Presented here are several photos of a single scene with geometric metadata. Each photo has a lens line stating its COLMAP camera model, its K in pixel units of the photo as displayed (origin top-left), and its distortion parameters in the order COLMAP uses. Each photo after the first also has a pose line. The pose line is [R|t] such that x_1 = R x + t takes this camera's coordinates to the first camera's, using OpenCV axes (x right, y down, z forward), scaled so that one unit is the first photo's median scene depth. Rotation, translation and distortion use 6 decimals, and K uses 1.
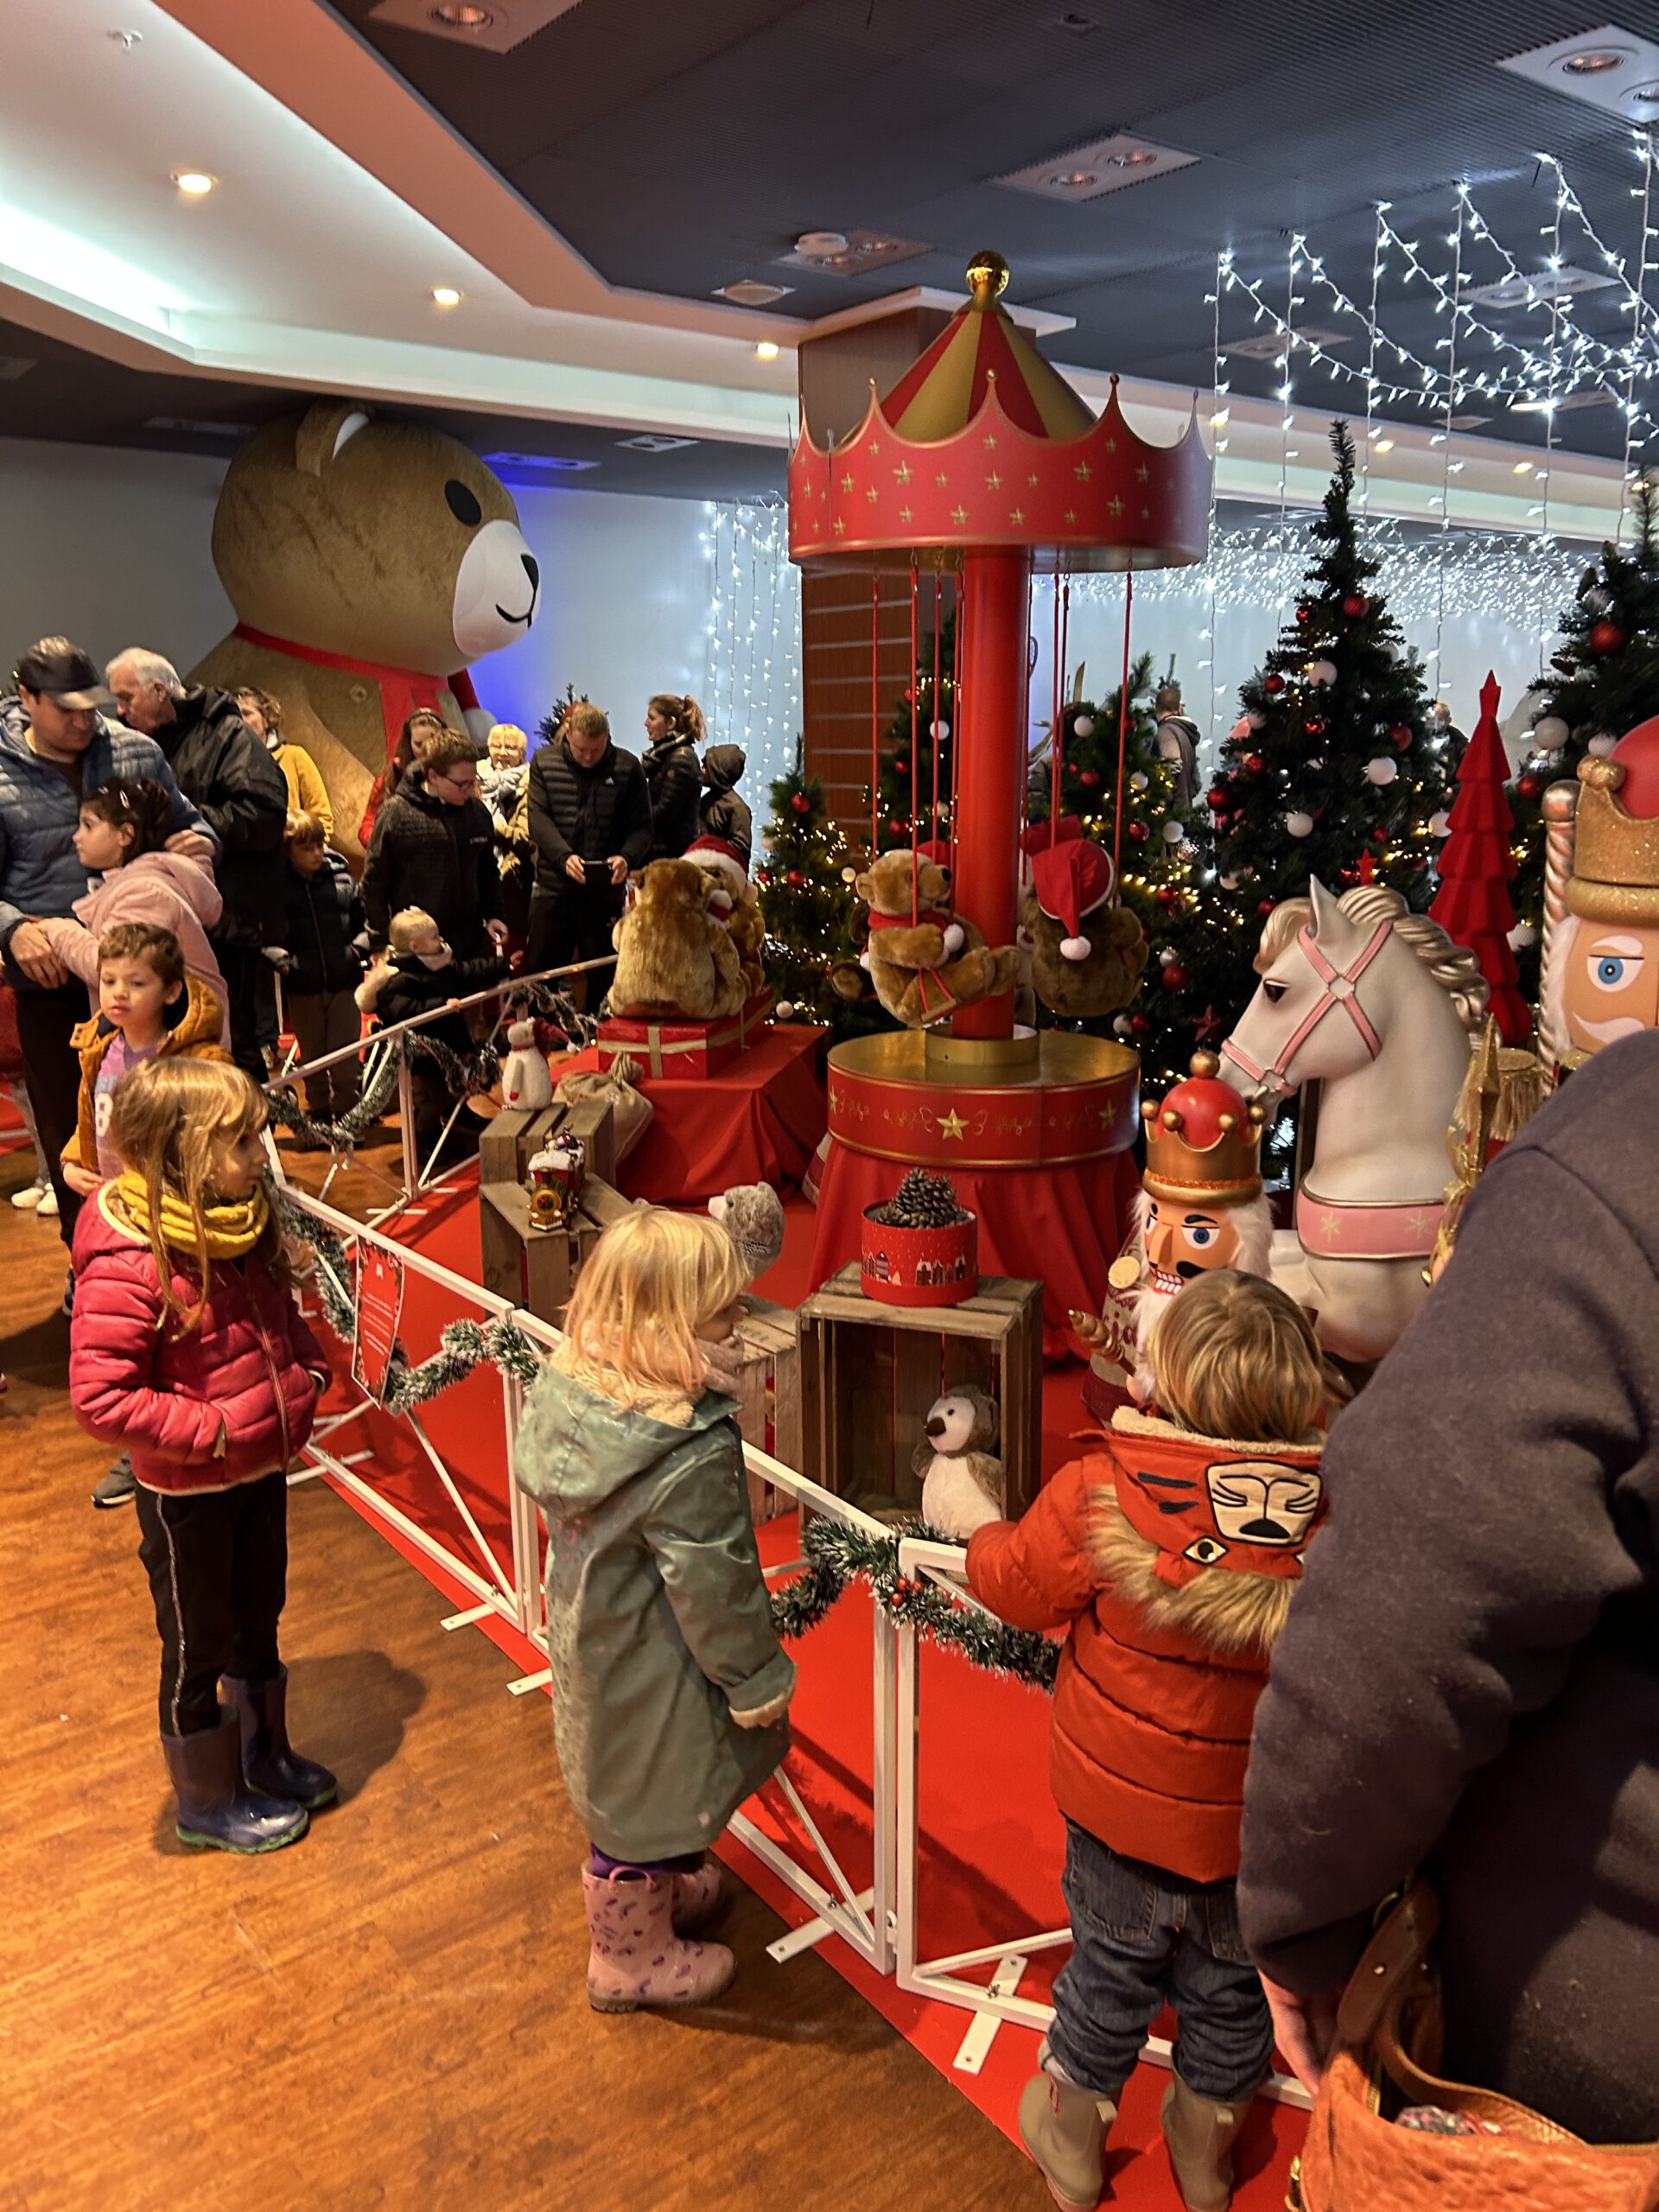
lens RADIAL K [[1682.5, 0, 825.9], [0, 1682.5, 1099.0], [0, 0, 1]] dist [0.046680, -0.056748]
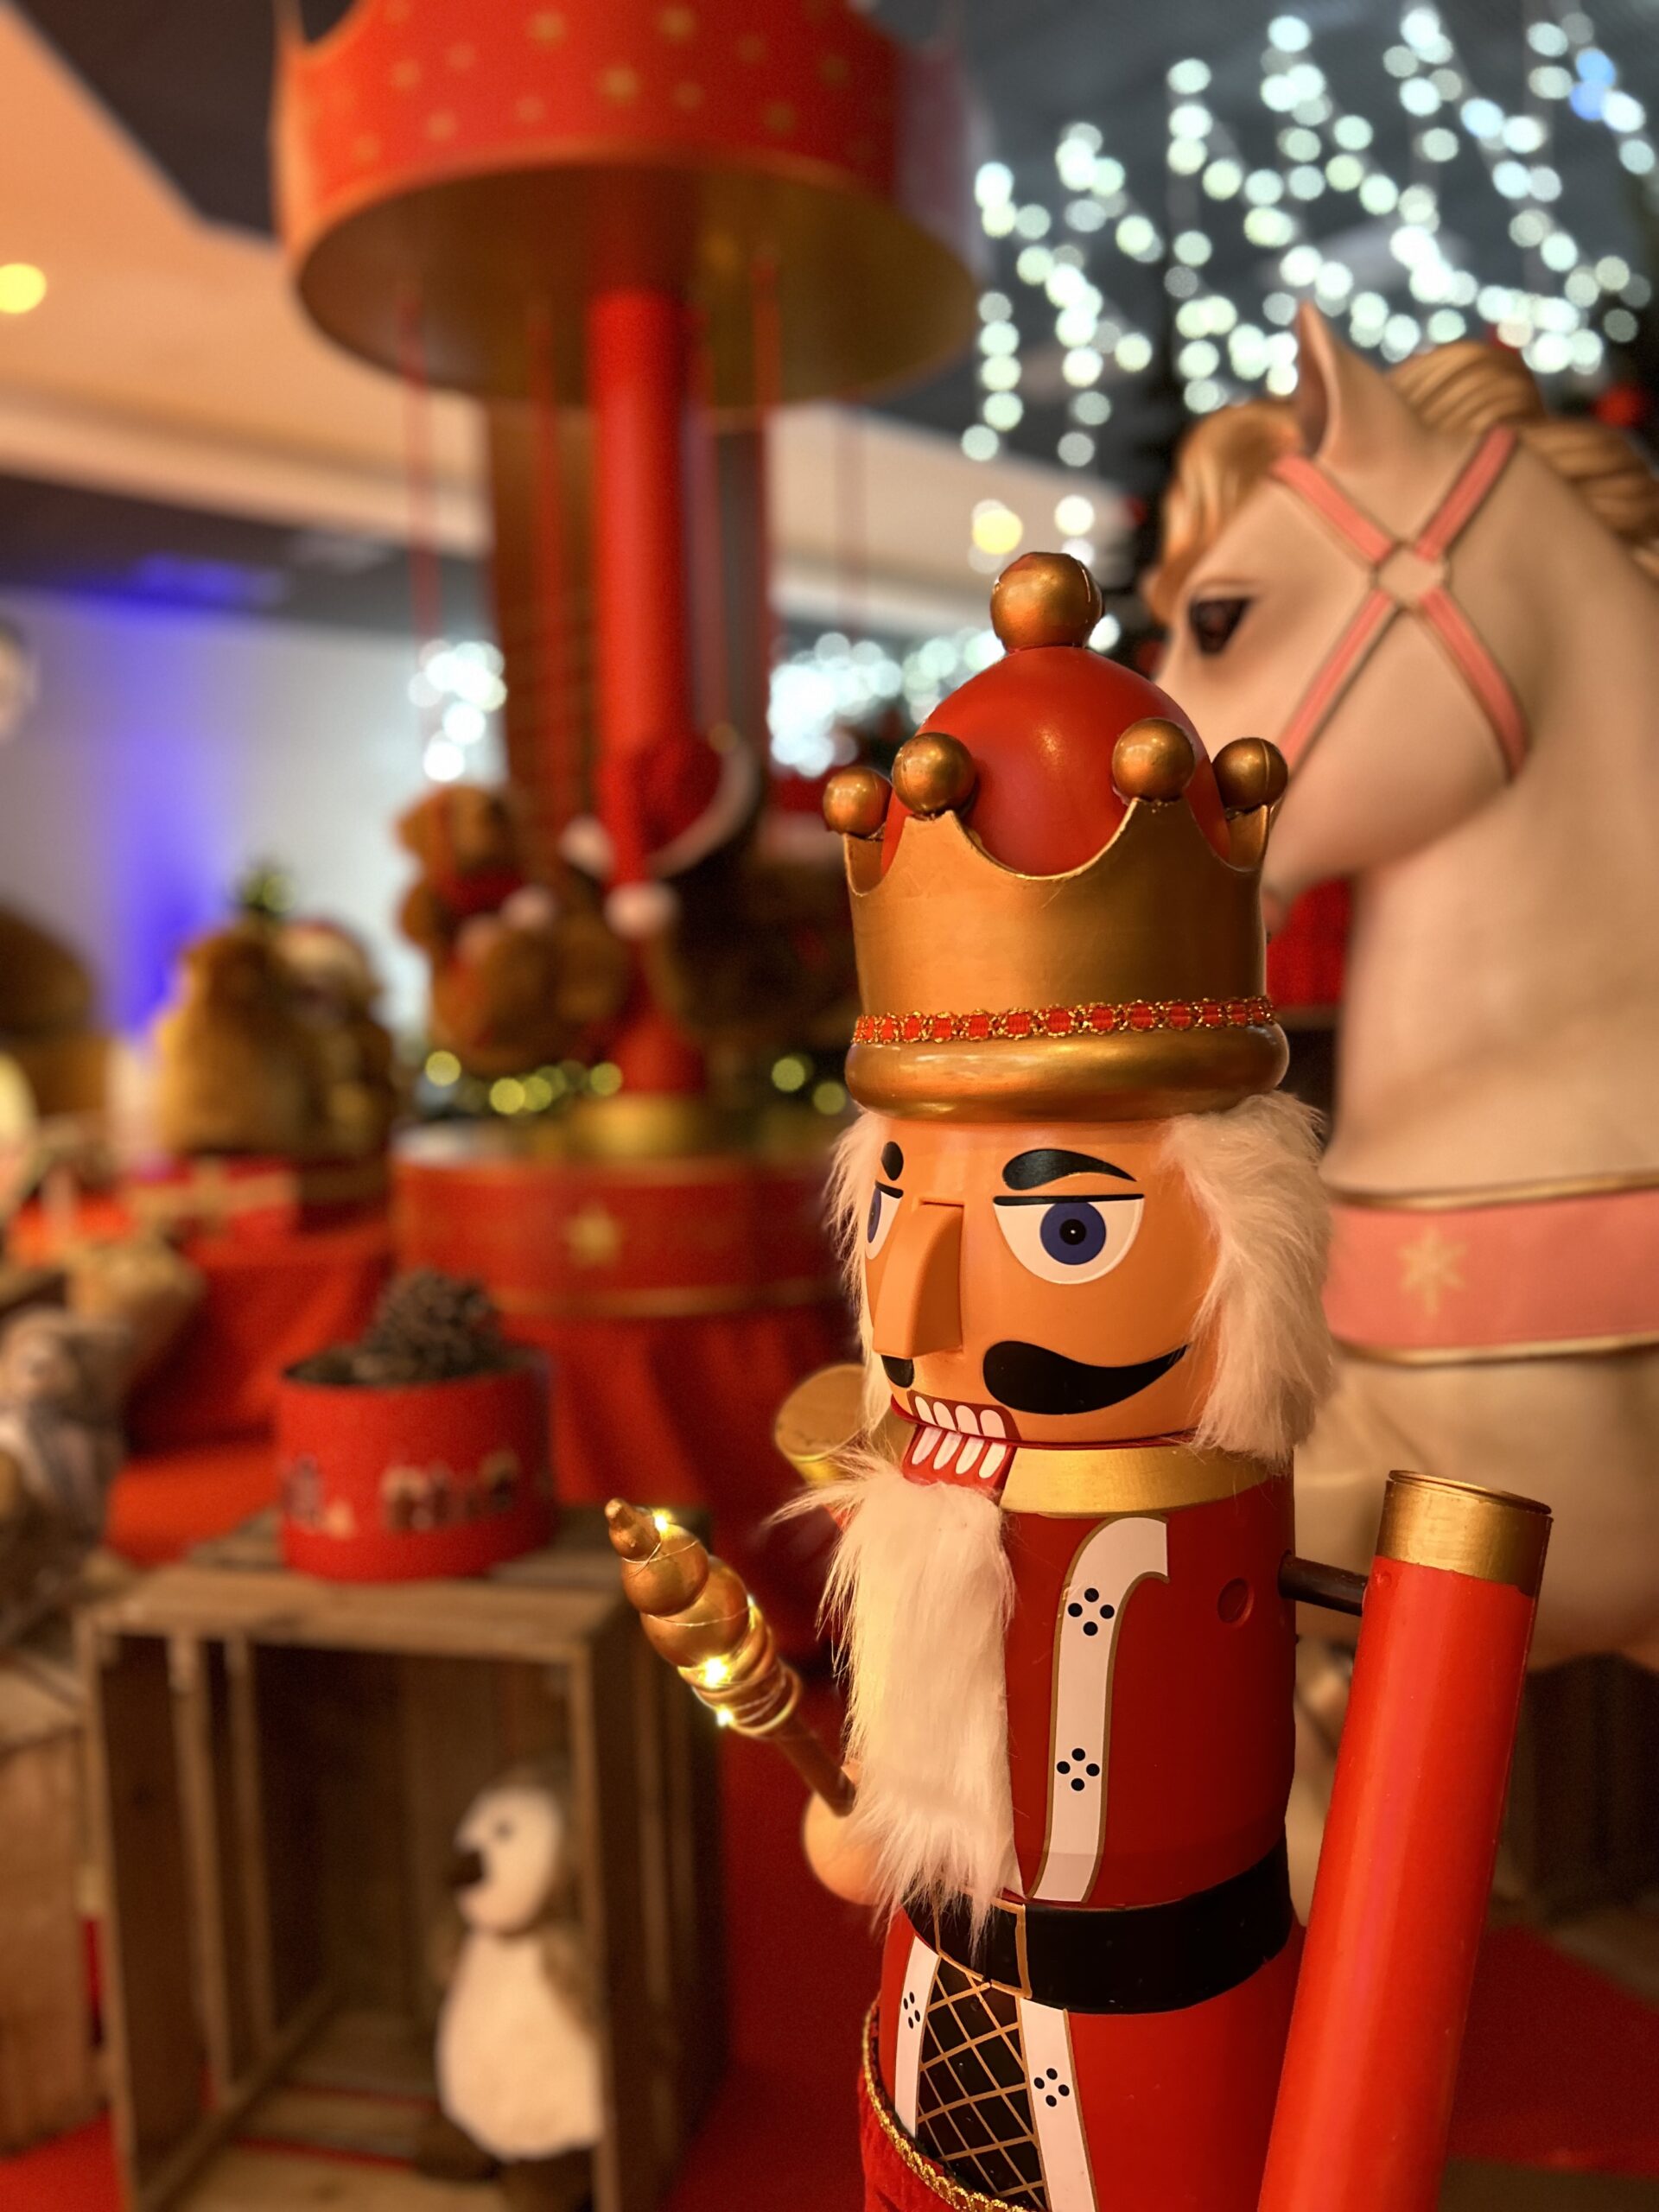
lens RADIAL K [[1682.5, 0, 839.4], [0, 1682.5, 1108.0], [0, 0, 1]] dist [0.046680, -0.056748]
pose [[0.992701, -0.023483, 0.118296, 0.140091], [0.040746, 0.988489, -0.145703, 0.086295], [-0.113513, 0.149459, 0.982230, 0.665920]]
